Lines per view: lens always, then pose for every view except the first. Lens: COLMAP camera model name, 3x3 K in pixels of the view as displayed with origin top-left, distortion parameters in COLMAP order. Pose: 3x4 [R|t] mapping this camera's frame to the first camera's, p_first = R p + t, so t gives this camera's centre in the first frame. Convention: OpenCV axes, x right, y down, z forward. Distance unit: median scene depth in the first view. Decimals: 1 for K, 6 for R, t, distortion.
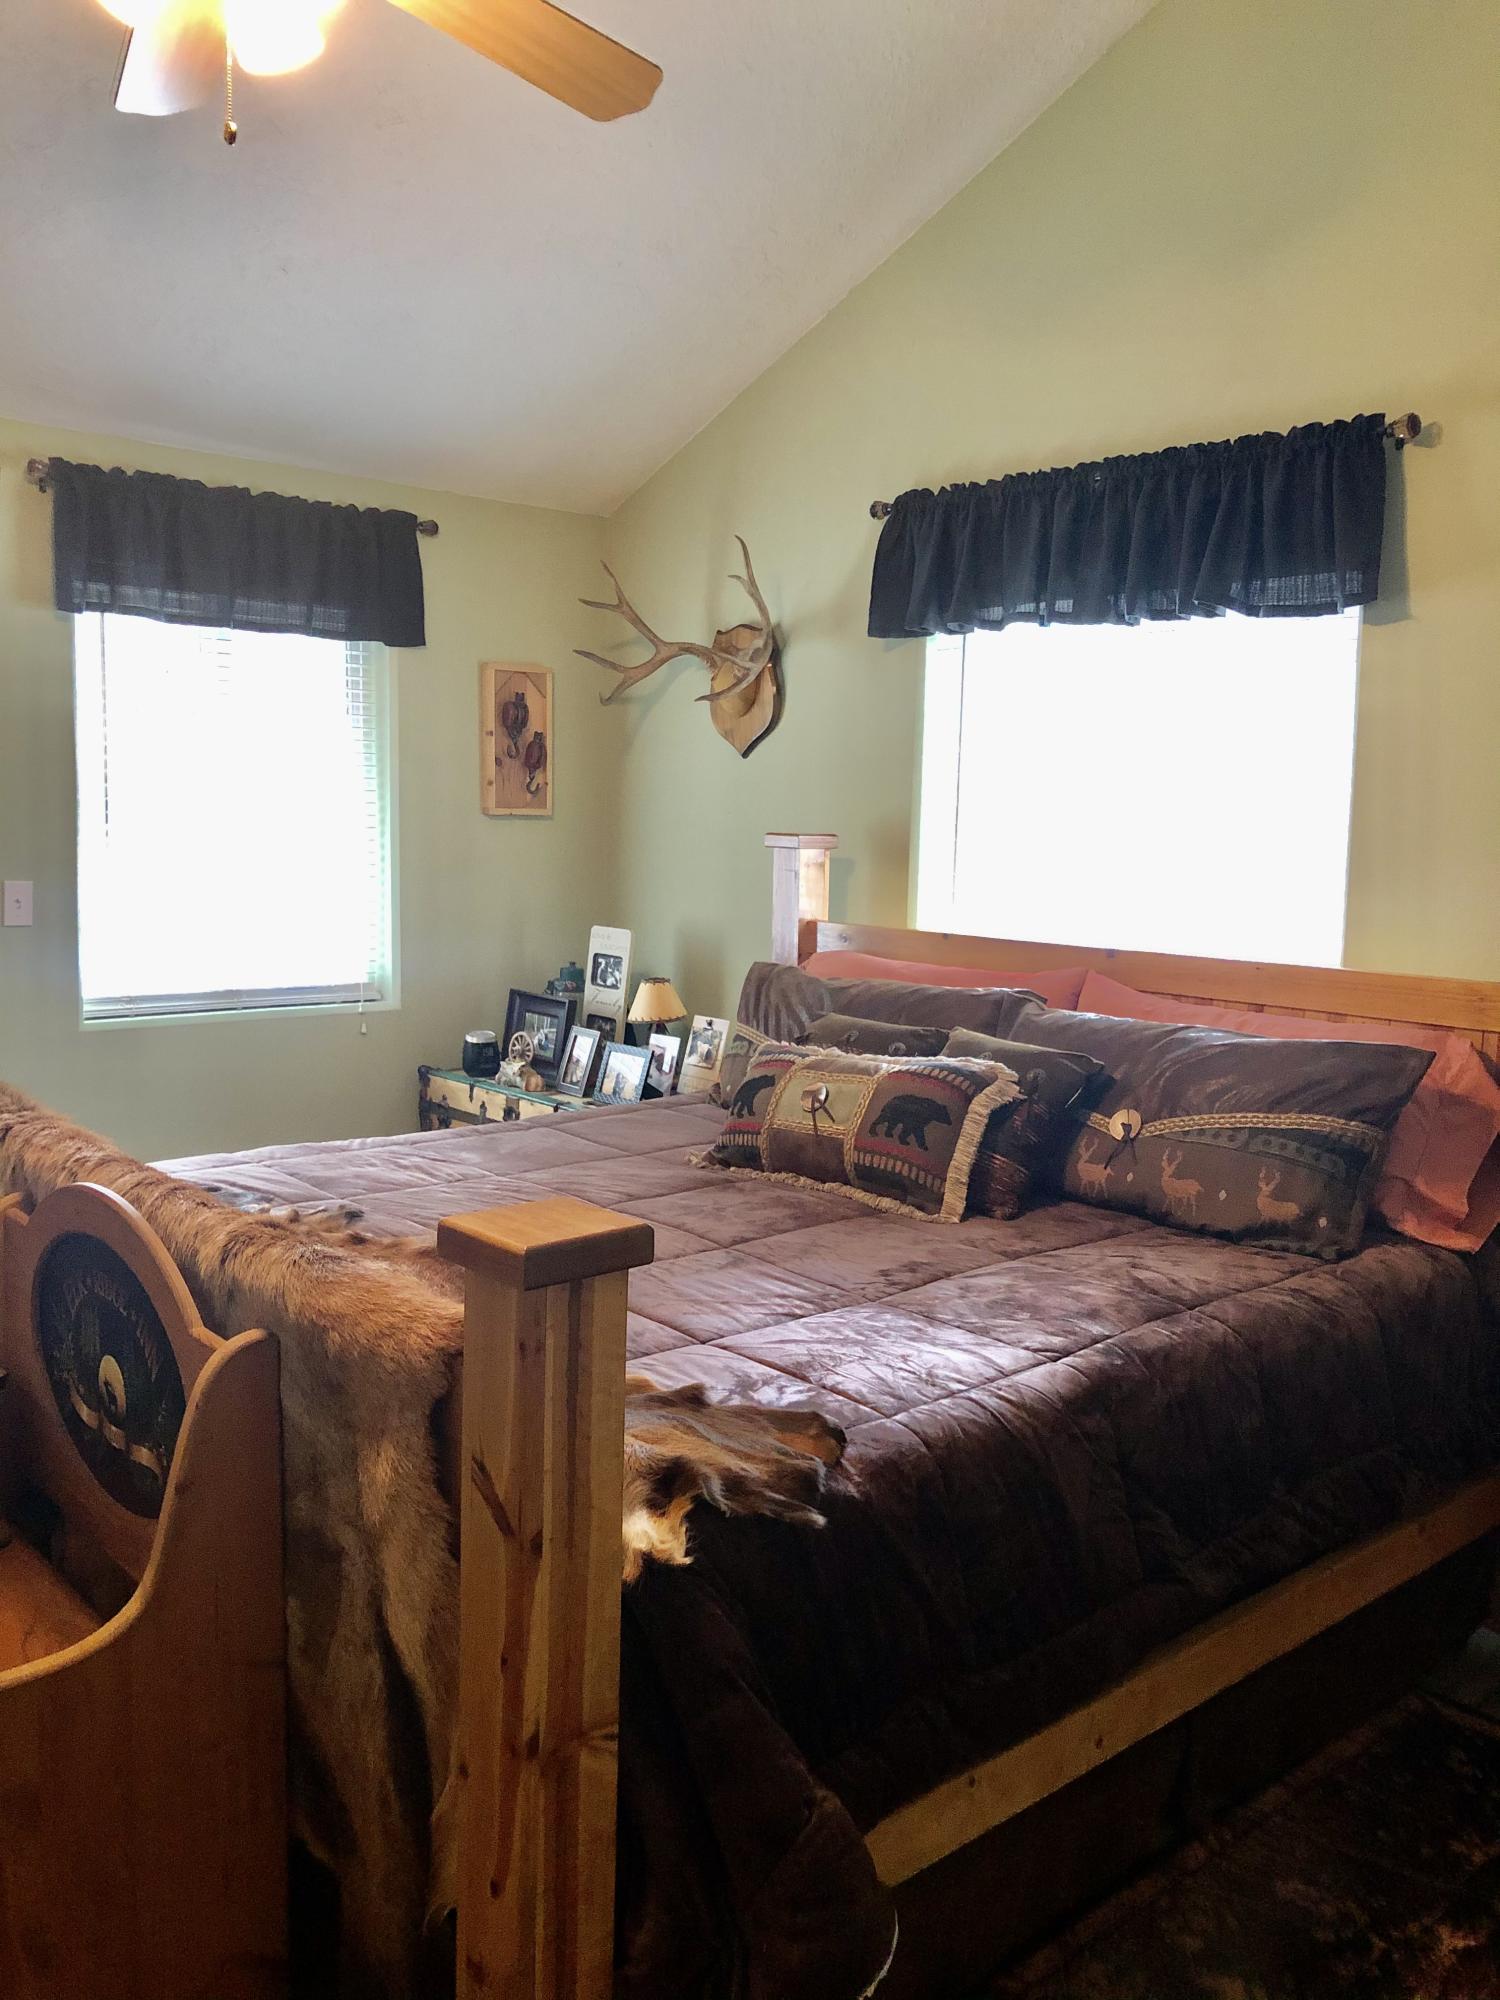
lens RADIAL K [[1641.0, 0, 755.5], [0, 1641.0, 1004.9], [0, 0, 1]] dist [0.019038, -0.006400]
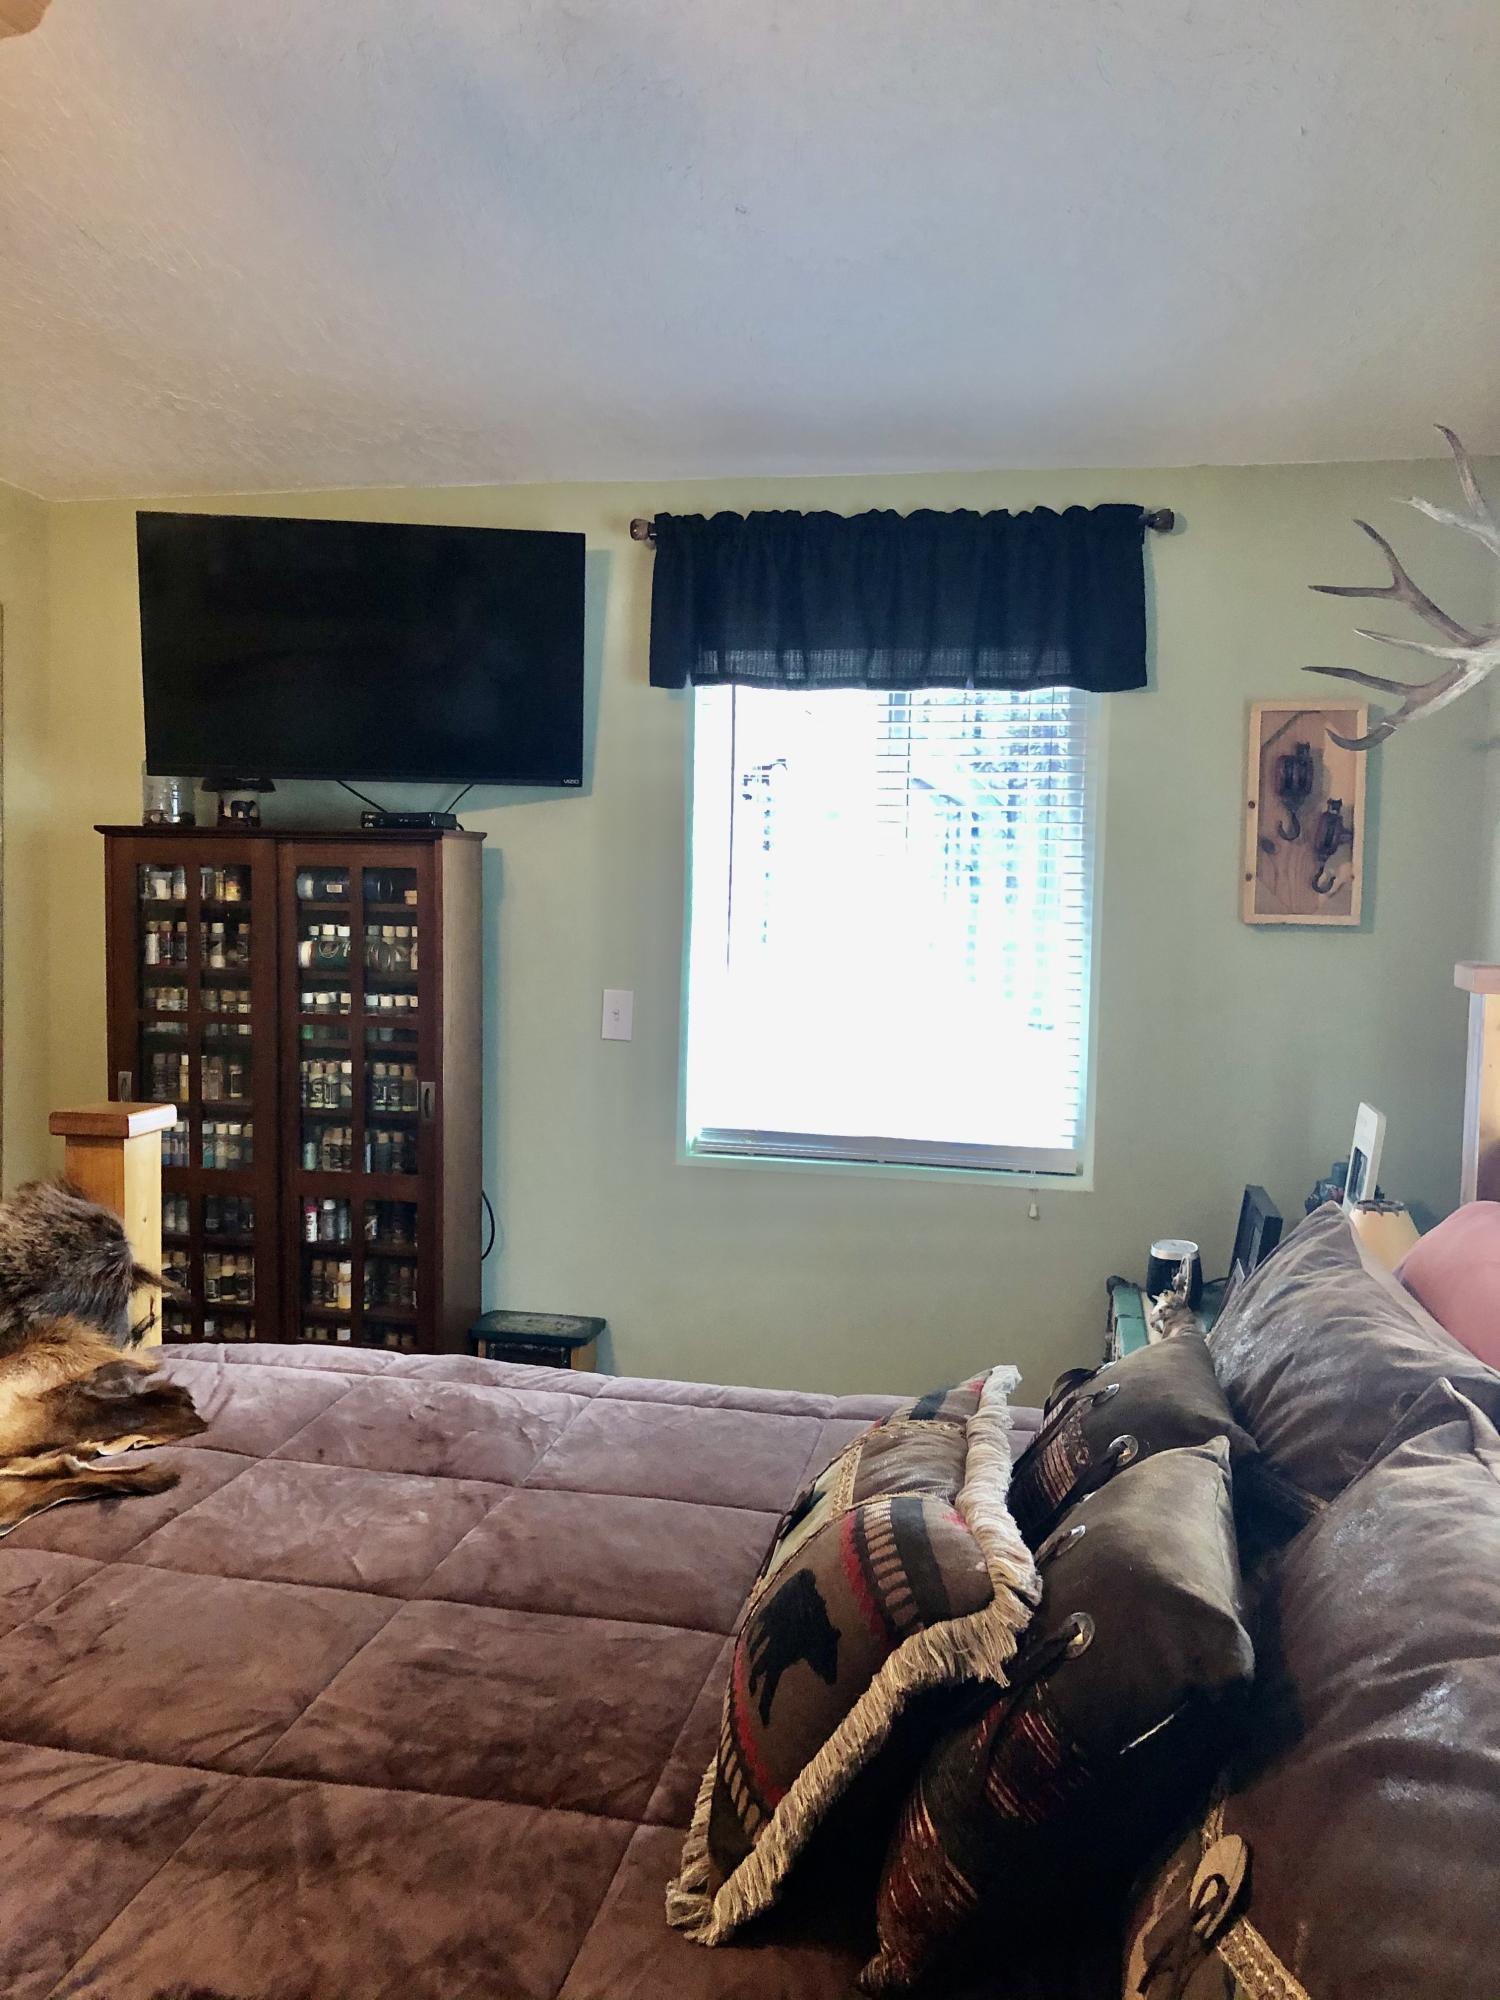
lens RADIAL K [[1641.0, 0, 748.5], [0, 1641.0, 991.4], [0, 0, 1]] dist [0.019038, -0.006400]
pose [[0.603347, 0.047005, -0.796092, 0.266776], [-0.103376, 0.994449, -0.019630, -0.055699], [0.790750, 0.094141, 0.604857, 0.448726]]
